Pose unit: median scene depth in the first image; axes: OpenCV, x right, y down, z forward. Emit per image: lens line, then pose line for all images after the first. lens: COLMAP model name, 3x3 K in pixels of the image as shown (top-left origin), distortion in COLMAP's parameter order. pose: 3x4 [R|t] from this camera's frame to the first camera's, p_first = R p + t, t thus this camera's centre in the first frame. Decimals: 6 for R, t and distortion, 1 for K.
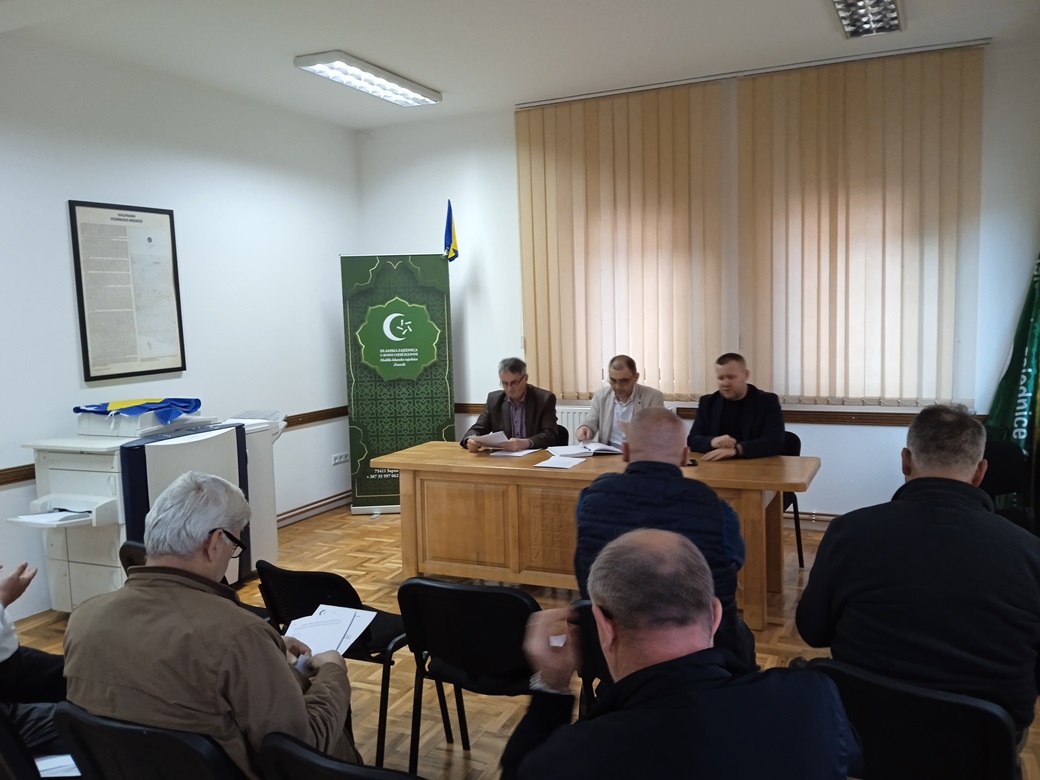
lens RADIAL K [[848.8, 0, 520.0], [0, 848.8, 390.0], [0, 0, 1]] dist [0.083942, -0.169525]
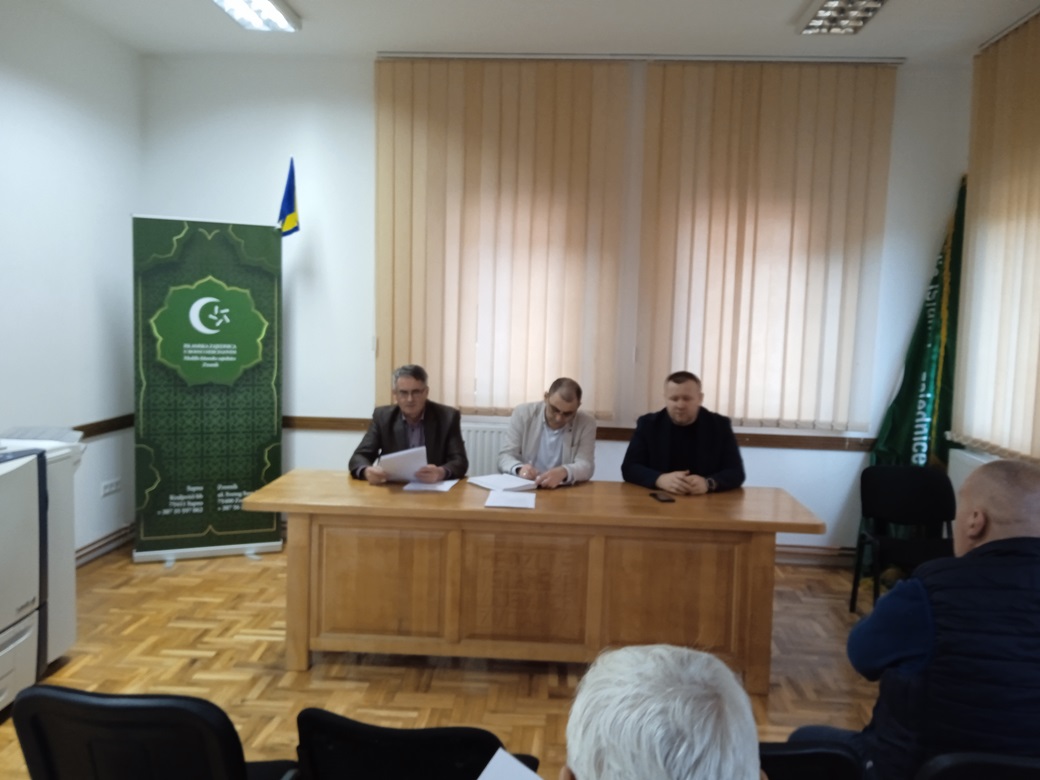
lens RADIAL K [[856.9, 0, 498.2], [0, 856.9, 390.6], [0, 0, 1]] dist [0.020341, -0.002701]
pose [[0.928766, 0.024190, 0.369877, -0.216750], [-0.023600, 0.999703, -0.006120, -0.009347], [-0.369915, -0.003045, 0.929060, 0.214969]]
